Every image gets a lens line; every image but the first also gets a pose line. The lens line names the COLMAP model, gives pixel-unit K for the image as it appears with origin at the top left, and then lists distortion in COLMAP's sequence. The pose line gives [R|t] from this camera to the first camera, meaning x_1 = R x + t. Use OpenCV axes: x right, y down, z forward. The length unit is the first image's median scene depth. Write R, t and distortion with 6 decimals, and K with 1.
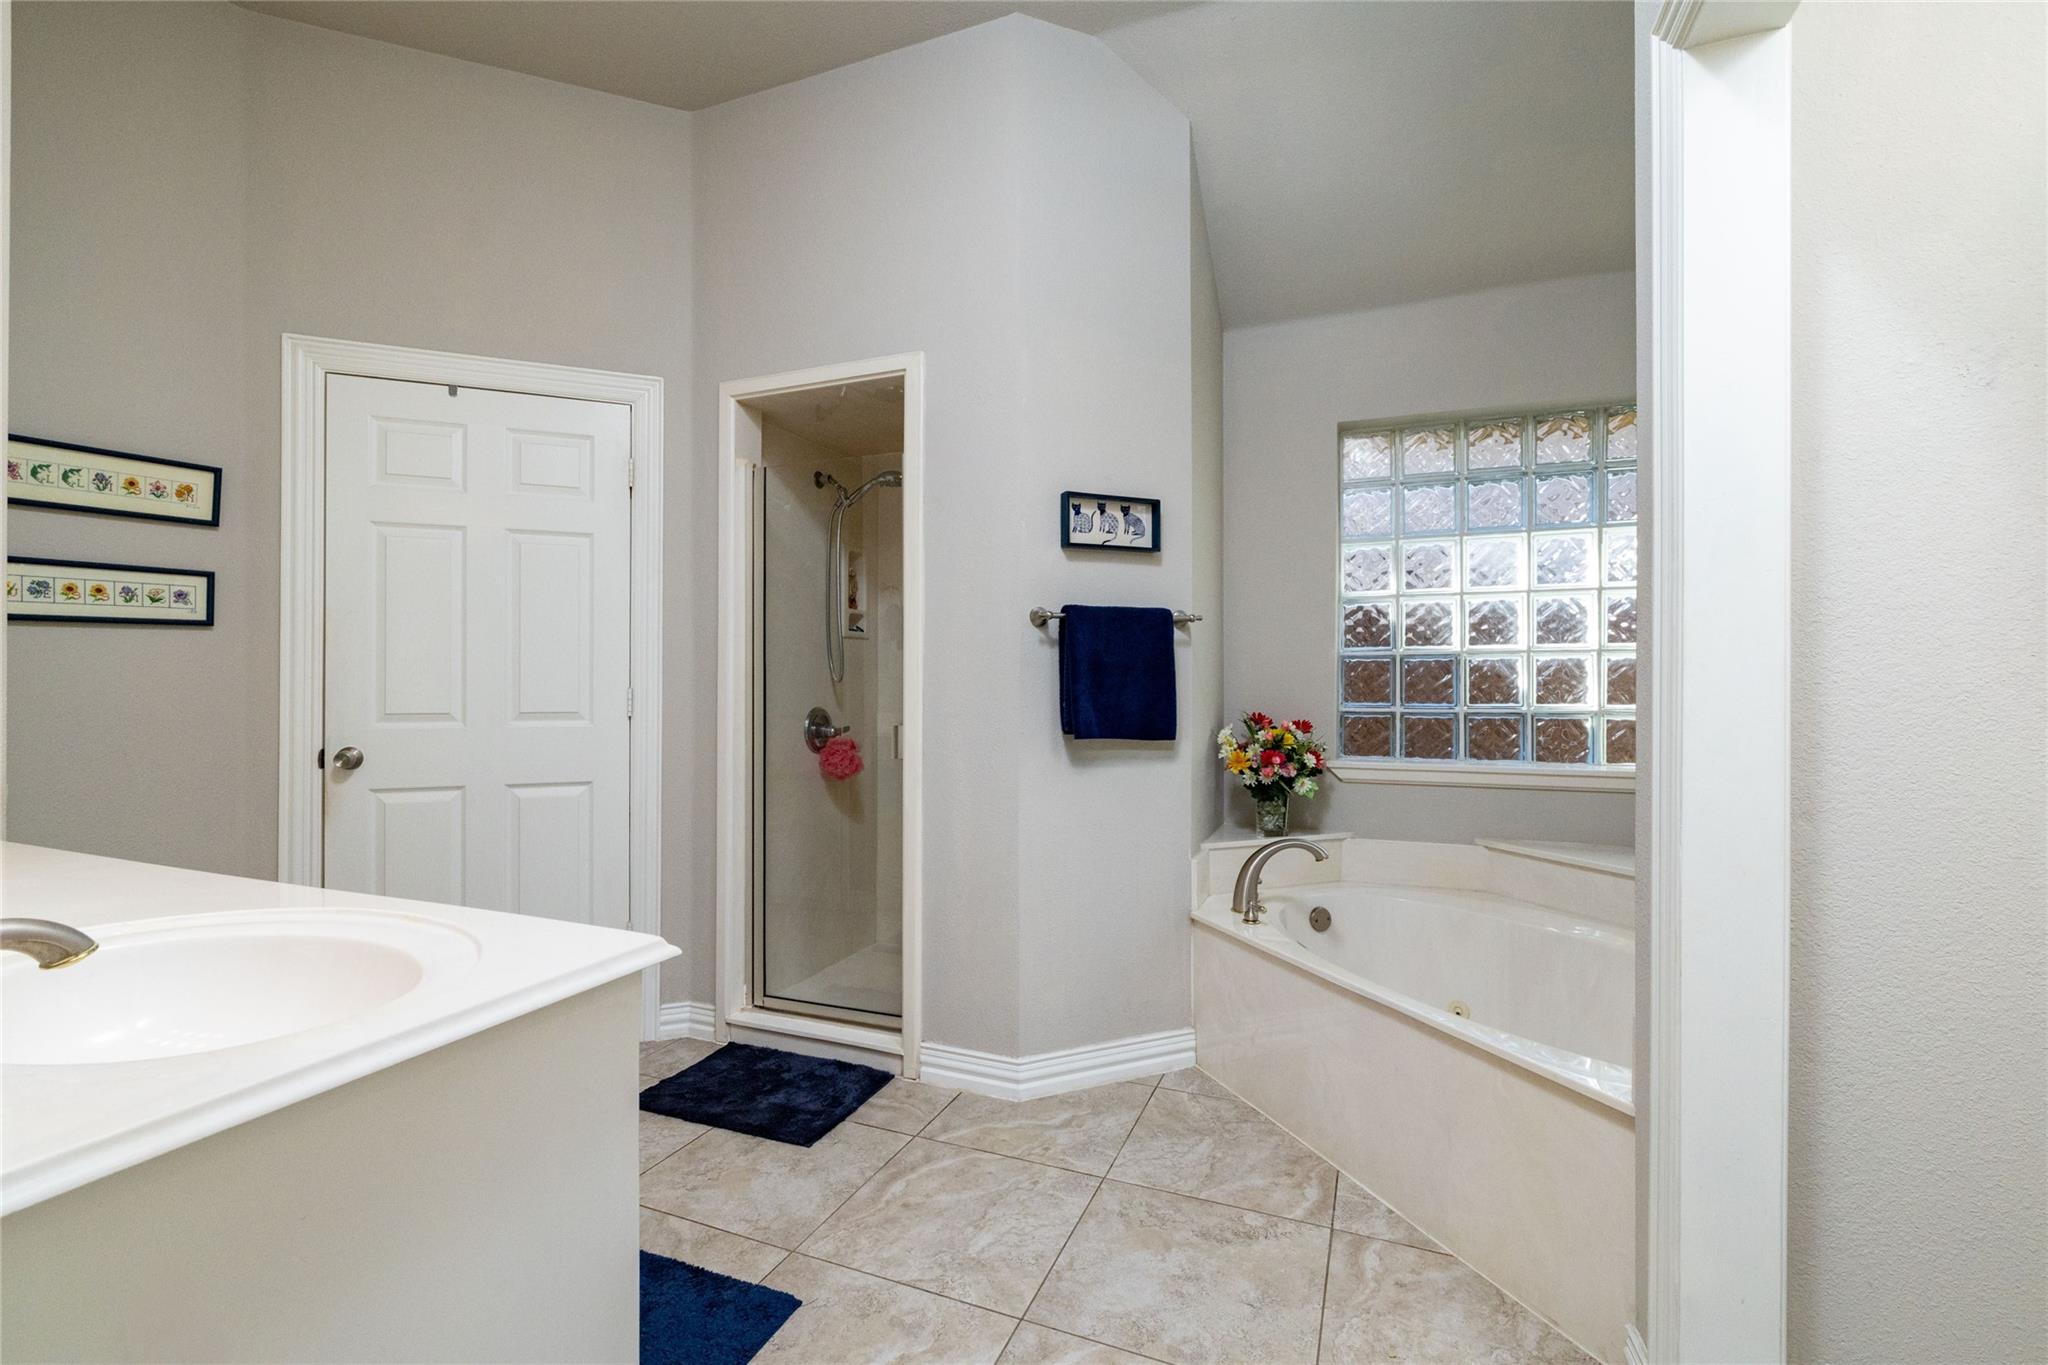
lens RADIAL K [[879.3, 0, 1024.1], [0, 879.3, 682.6], [0, 0, 1]] dist [0.004331, 0.000113]
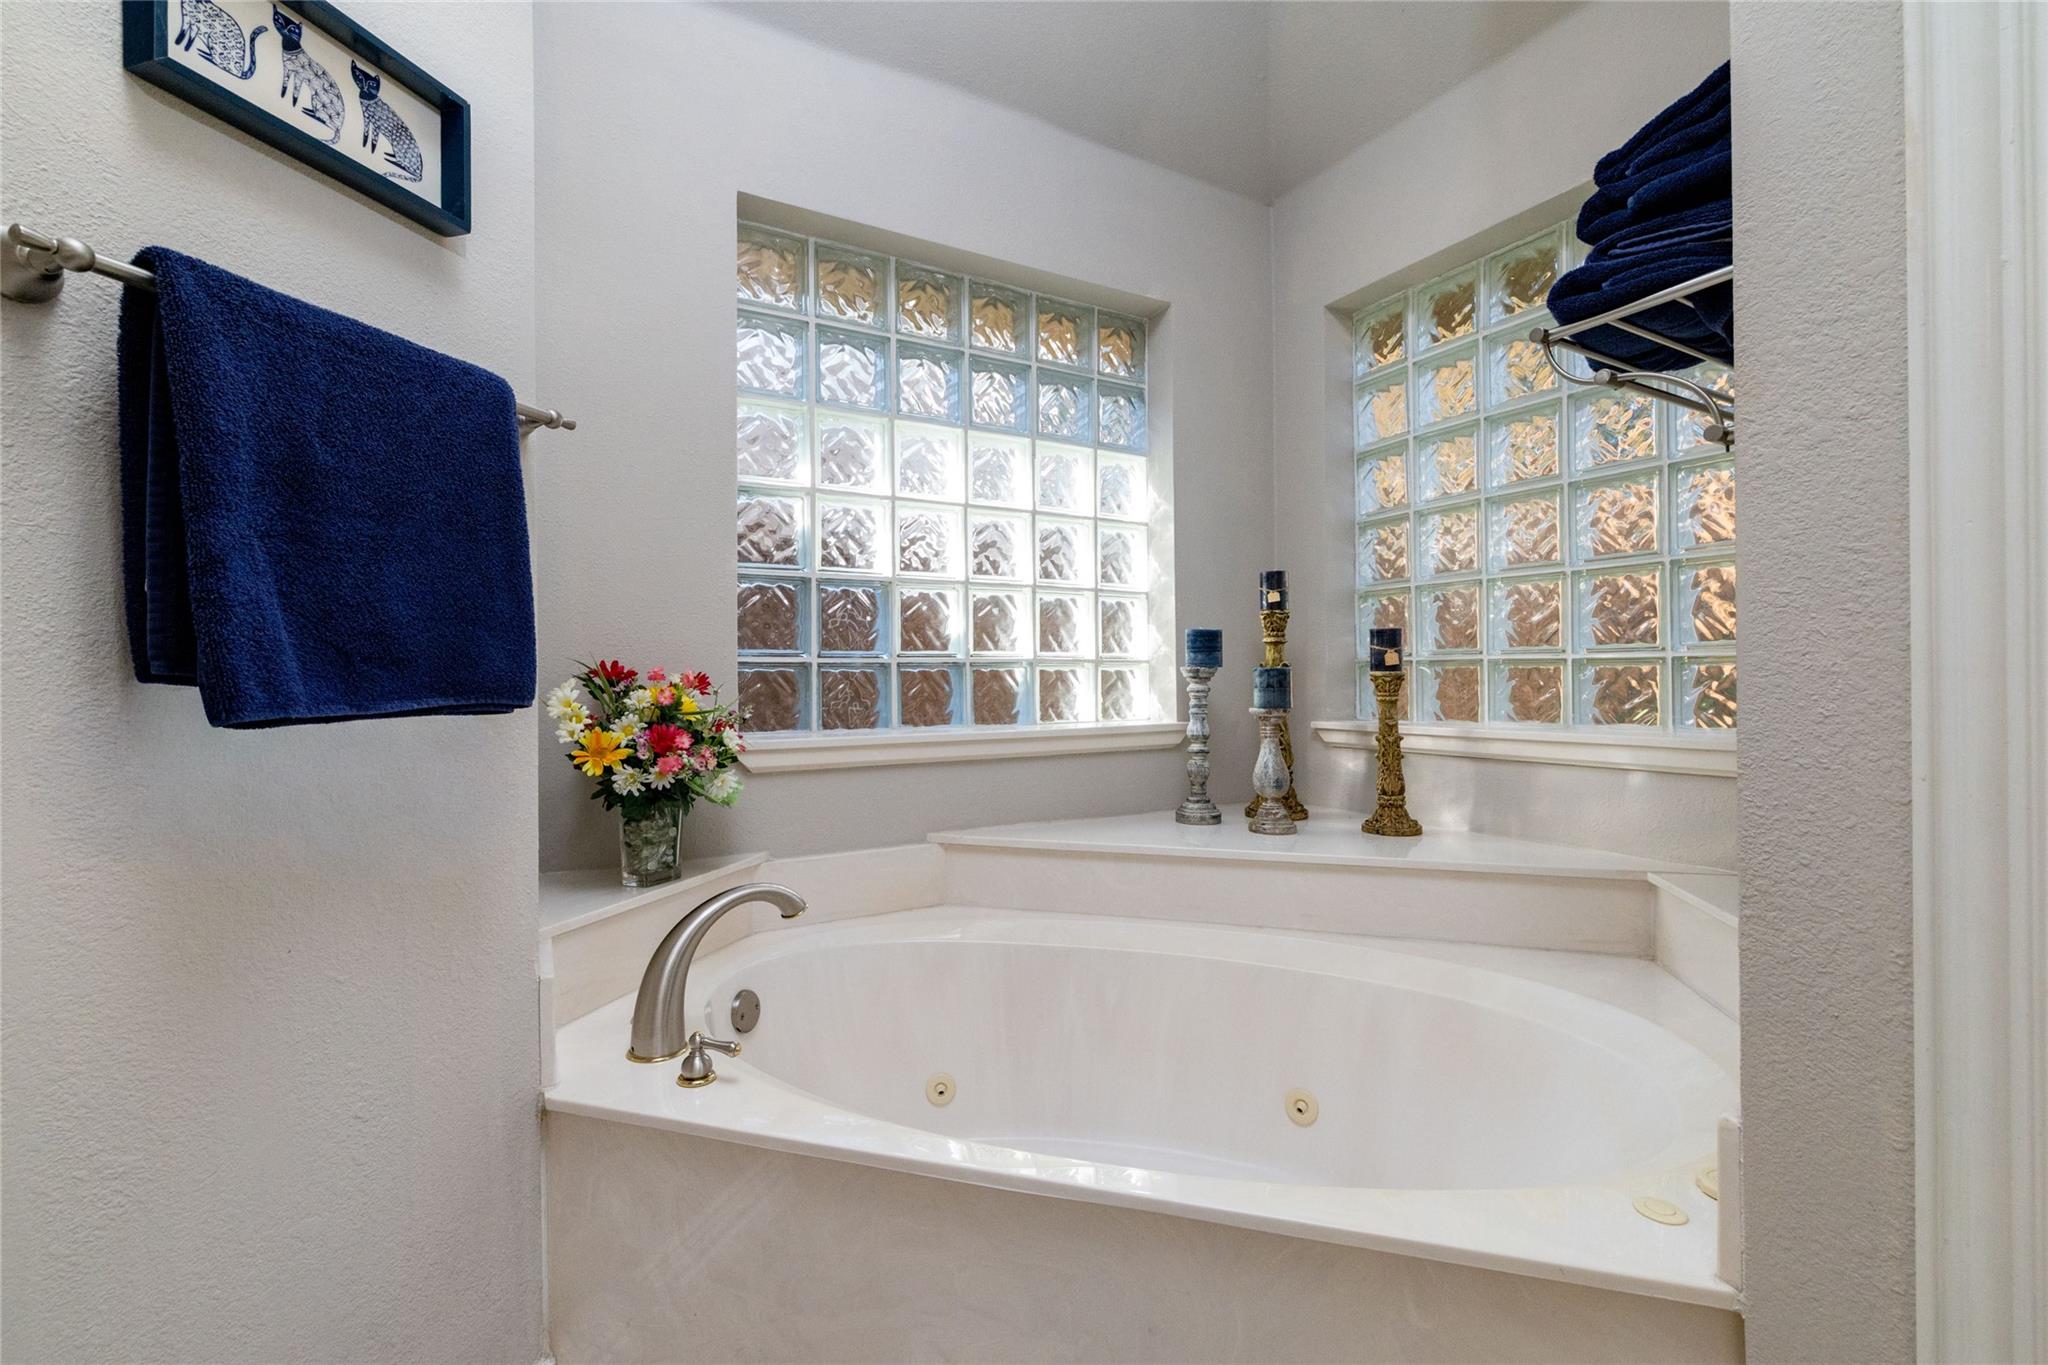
lens RADIAL K [[879.3, 0, 1028.8], [0, 879.3, 677.5], [0, 0, 1]] dist [0.004331, 0.000113]
pose [[0.622715, -0.006528, 0.782422, -0.002211], [0.004043, 0.999979, 0.005125, 0.044205], [-0.782439, -0.000028, 0.622728, 0.473131]]
